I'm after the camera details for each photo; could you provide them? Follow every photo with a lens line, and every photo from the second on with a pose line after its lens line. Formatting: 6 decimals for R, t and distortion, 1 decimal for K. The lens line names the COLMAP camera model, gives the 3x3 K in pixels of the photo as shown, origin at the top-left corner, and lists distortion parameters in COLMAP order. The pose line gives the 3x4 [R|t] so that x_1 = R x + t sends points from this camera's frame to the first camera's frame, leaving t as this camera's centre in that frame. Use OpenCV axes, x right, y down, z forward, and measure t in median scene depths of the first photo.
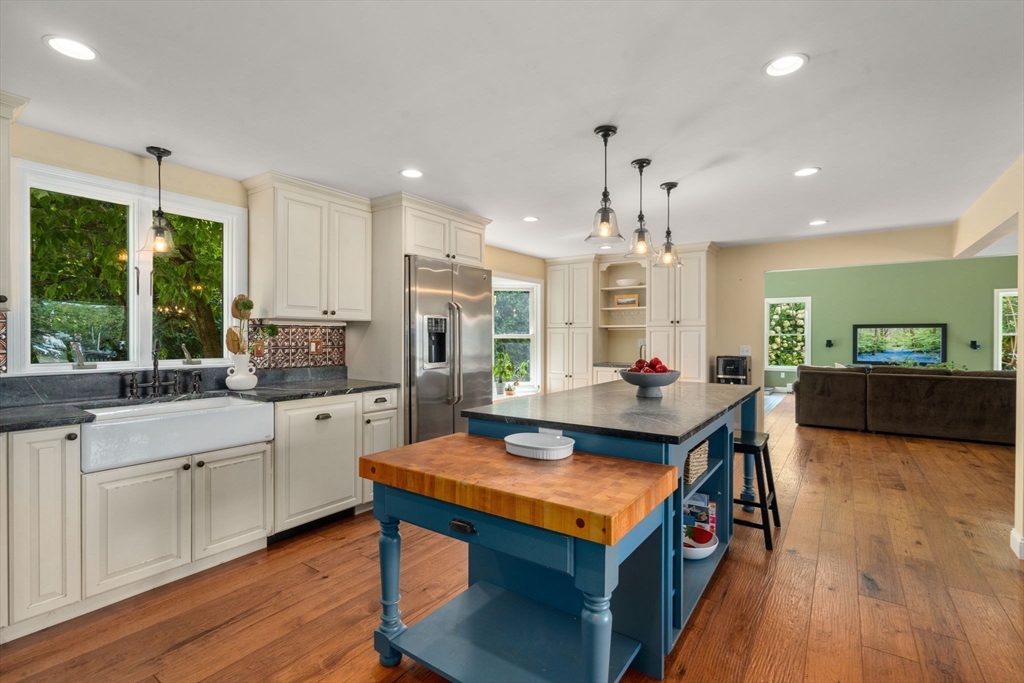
lens RADIAL K [[471.5, 0, 510.0], [0, 471.5, 338.7], [0, 0, 1]] dist [0.000091, 0.000275]
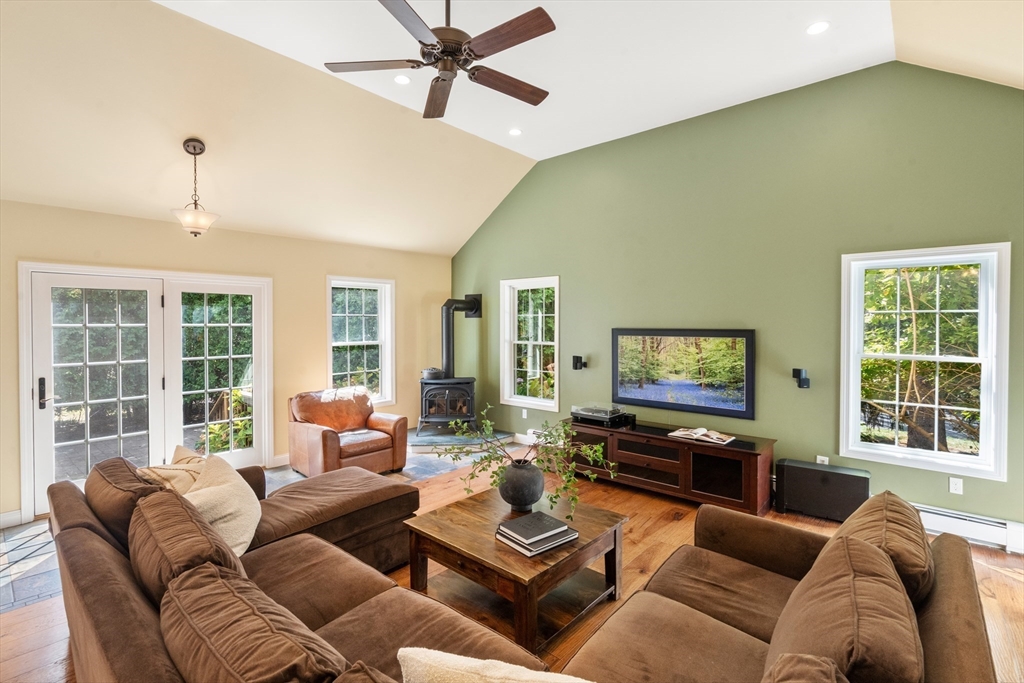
lens RADIAL K [[476.2, 0, 506.9], [0, 476.2, 332.1], [0, 0, 1]] dist [0.001198, 0.000512]
pose [[0.995015, 0.001001, -0.099719, 1.048276], [0.000822, 0.999833, 0.018241, -0.056074], [0.099720, -0.018232, 0.994848, 0.716090]]
